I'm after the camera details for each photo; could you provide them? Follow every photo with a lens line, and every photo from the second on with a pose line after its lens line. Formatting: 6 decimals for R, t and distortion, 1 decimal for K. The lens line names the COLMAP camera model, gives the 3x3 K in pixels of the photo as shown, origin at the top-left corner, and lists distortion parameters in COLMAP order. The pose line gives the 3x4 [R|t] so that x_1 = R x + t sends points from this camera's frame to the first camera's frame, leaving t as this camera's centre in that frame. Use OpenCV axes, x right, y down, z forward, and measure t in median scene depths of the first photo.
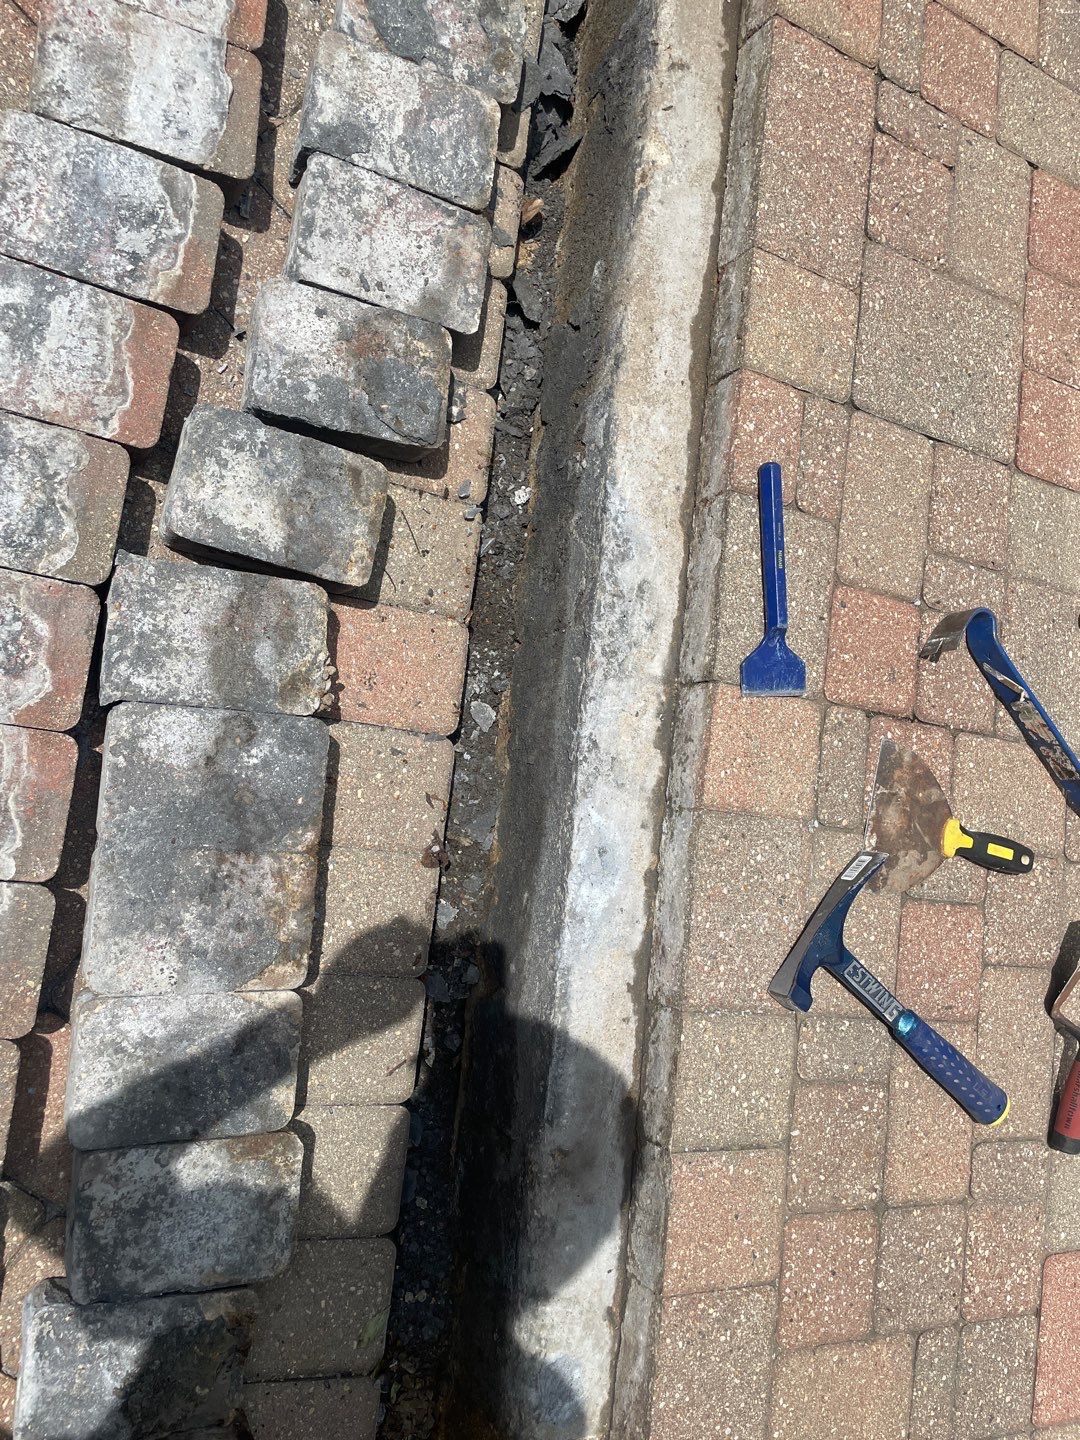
lens RADIAL K [[1093.7, 0, 562.9], [0, 1093.7, 721.8], [0, 0, 1]] dist [0.080708, -0.112096]
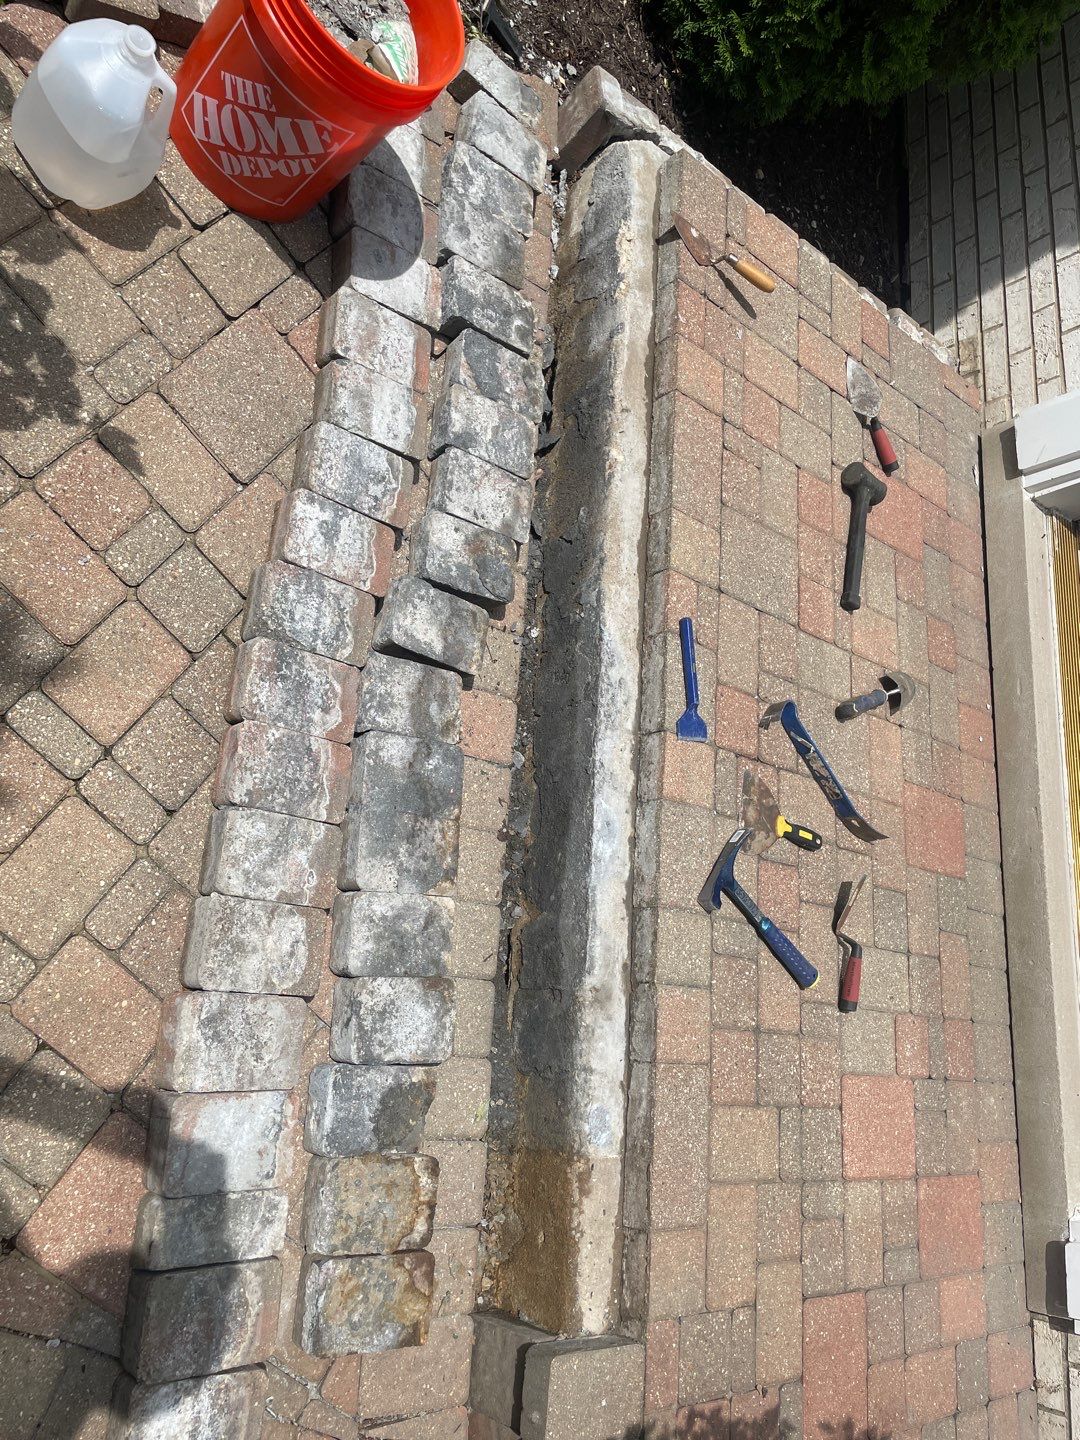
lens RADIAL K [[1089.9, 0, 559.3], [0, 1089.9, 718.9], [0, 0, 1]] dist [0.096633, -0.133822]
pose [[0.973825, 0.015617, 0.226761, -0.466147], [0.019453, 0.988250, -0.151604, 0.225196], [-0.226464, 0.152047, 0.962079, -0.756666]]
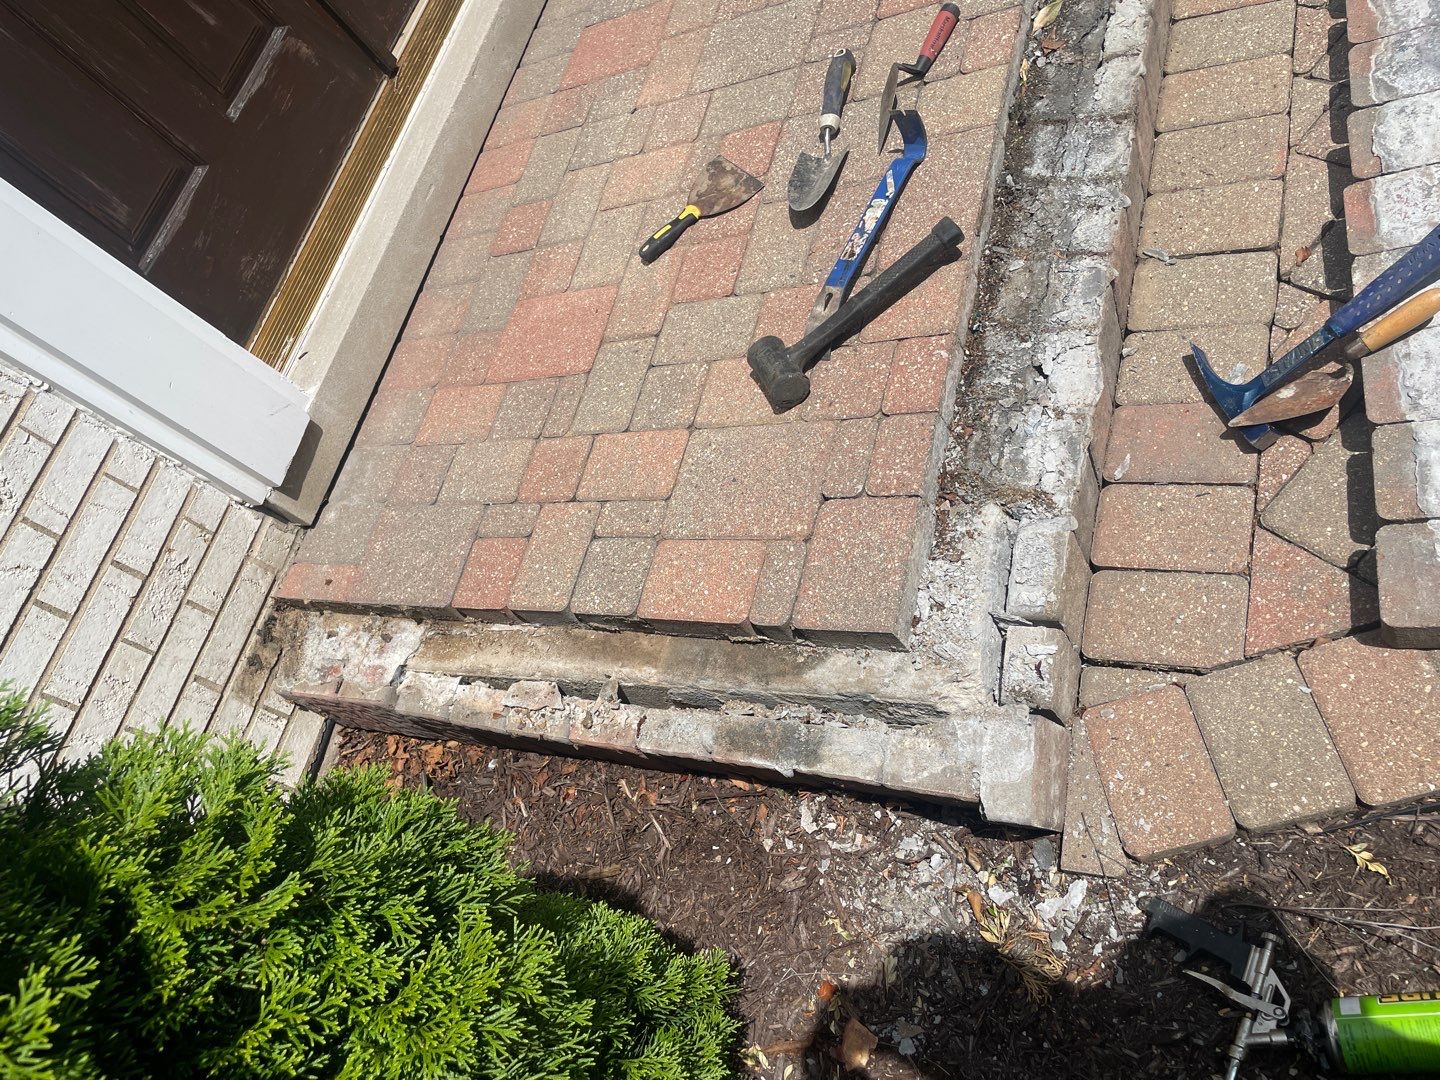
lens RADIAL K [[1106.6, 0, 710.7], [0, 1106.6, 516.7], [0, 0, 1]] dist [0.104440, -0.137313]
pose [[-0.987242, -0.120554, 0.104017, 0.338880], [0.156947, -0.846898, 0.508067, -1.801807], [0.026842, 0.517910, 0.855014, -0.034408]]
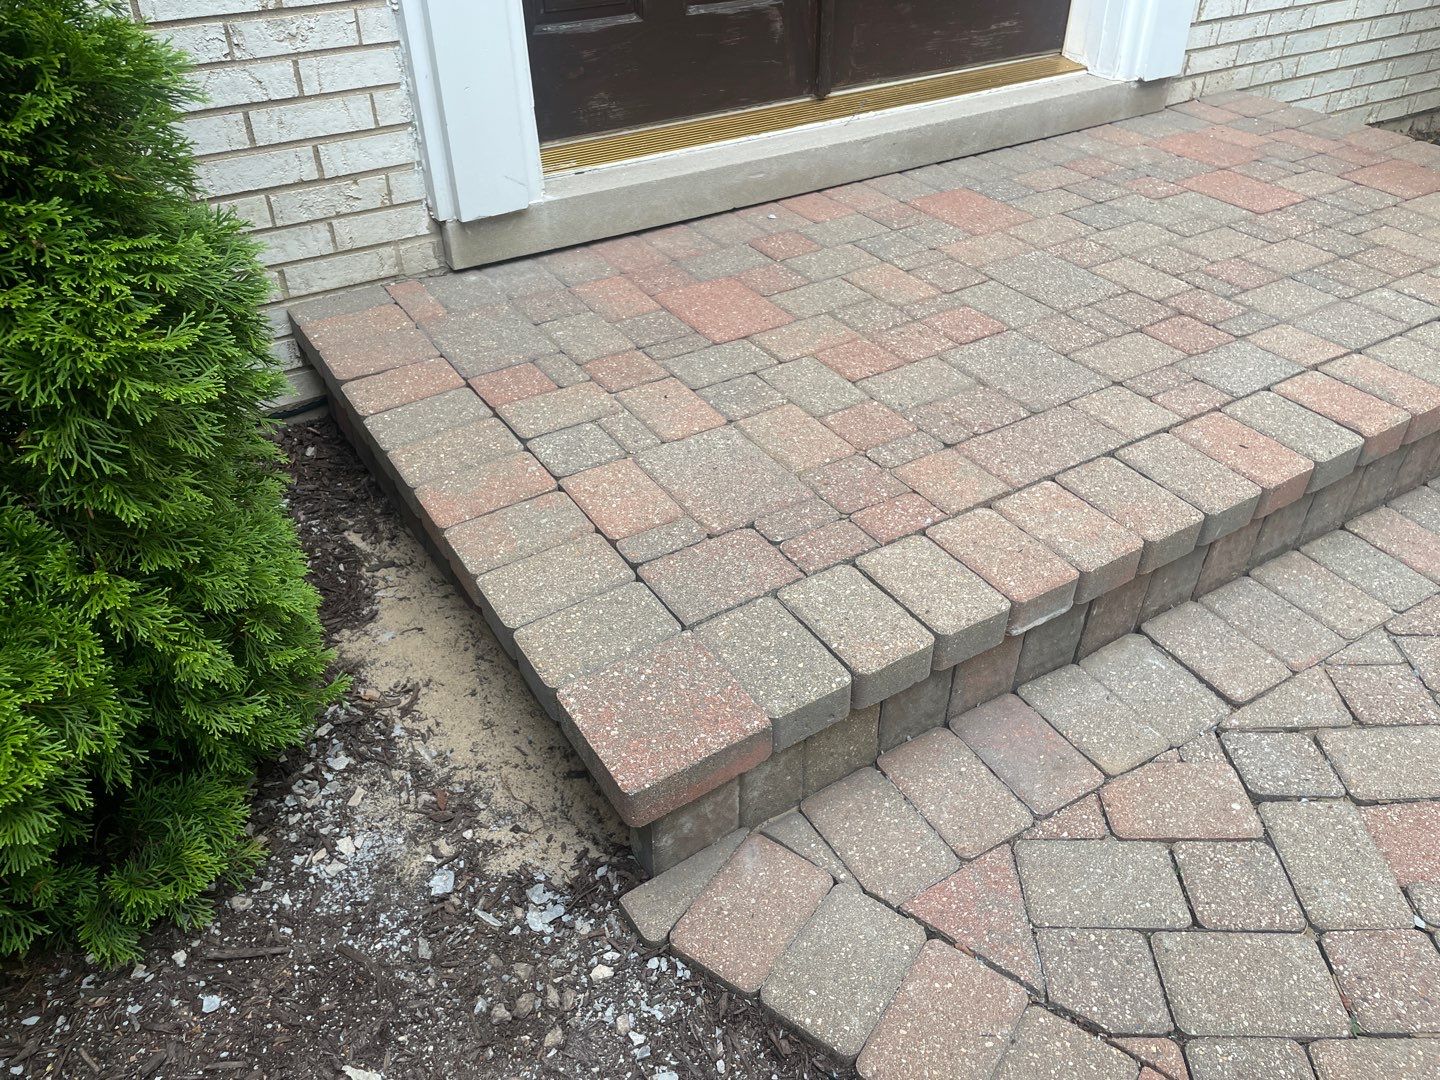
lens RADIAL K [[1094.7, 0, 725.5], [0, 1094.7, 523.8], [0, 0, 1]] dist [0.085972, -0.123663]
pose [[-0.554895, -0.784821, 0.275949, -0.045323], [0.760259, -0.343708, 0.551245, -1.883440], [-0.337783, 0.515676, 0.787389, 0.011832]]
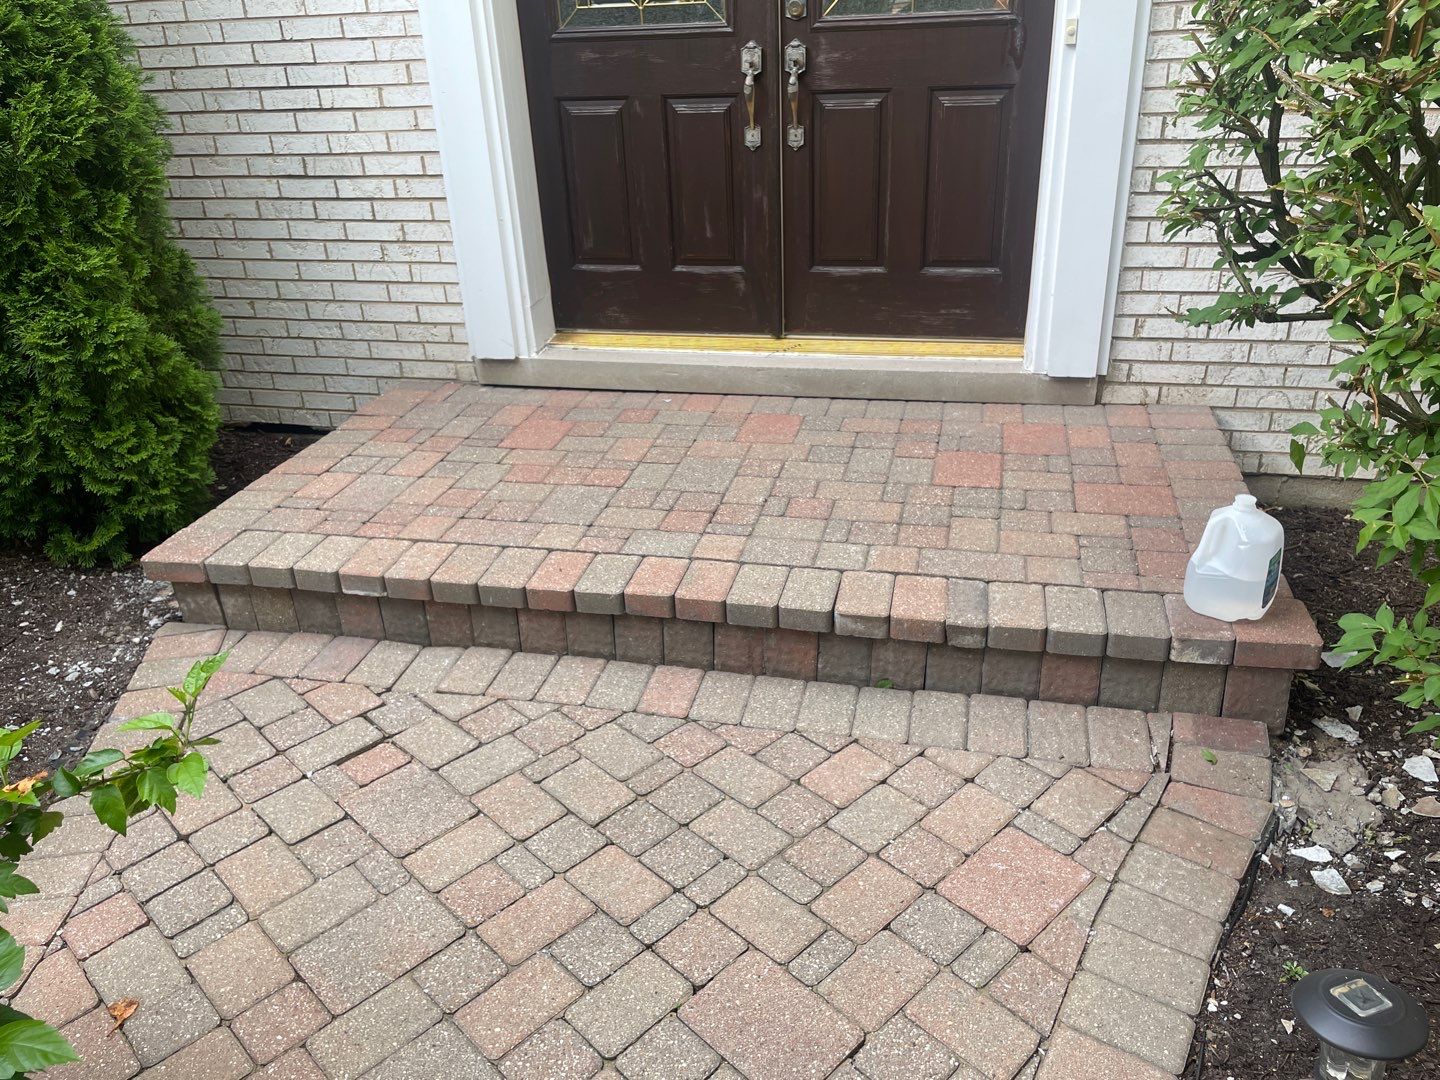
lens RADIAL K [[1097.4, 0, 721.3], [0, 1097.4, 523.8], [0, 0, 1]] dist [0.087246, -0.125338]
pose [[0.075081, -0.817214, 0.571422, -1.314206], [0.996312, 0.037604, -0.077130, 0.240710], [0.041544, 0.575106, 0.817024, -1.206298]]
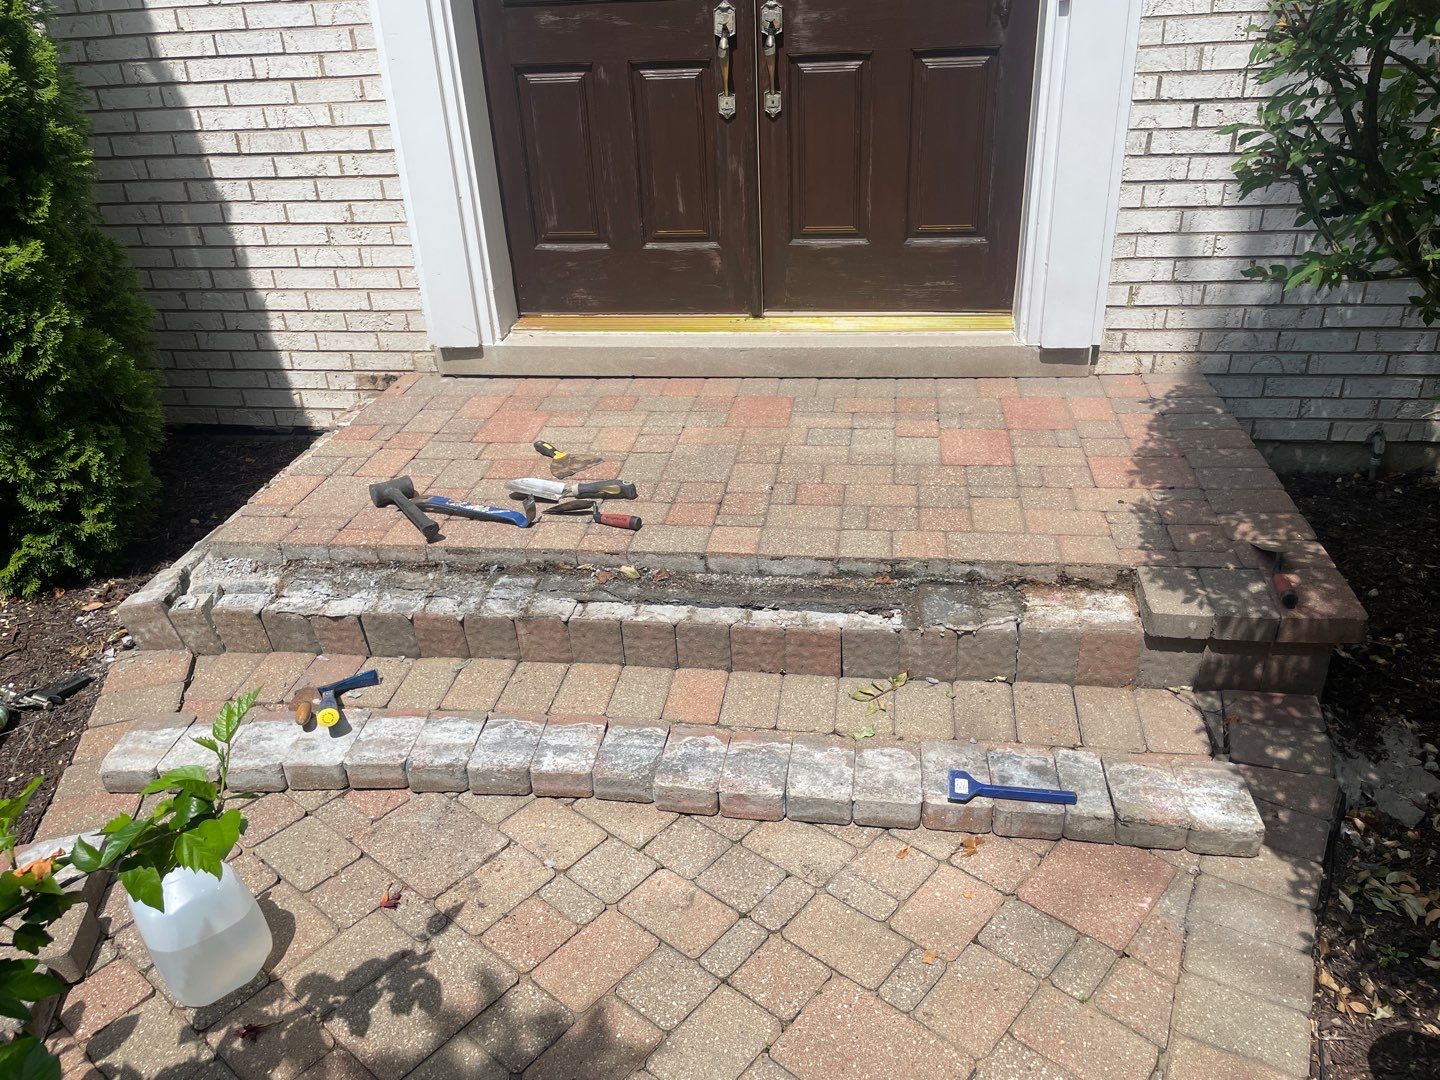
lens RADIAL K [[1093.7, 0, 721.8], [0, 1093.7, 532.6], [0, 0, 1]] dist [0.080708, -0.112096]
pose [[-0.004588, -0.831997, 0.554760, -1.209508], [0.999989, -0.003701, 0.002719, -0.006432], [-0.000209, 0.554767, 0.832006, -1.084333]]
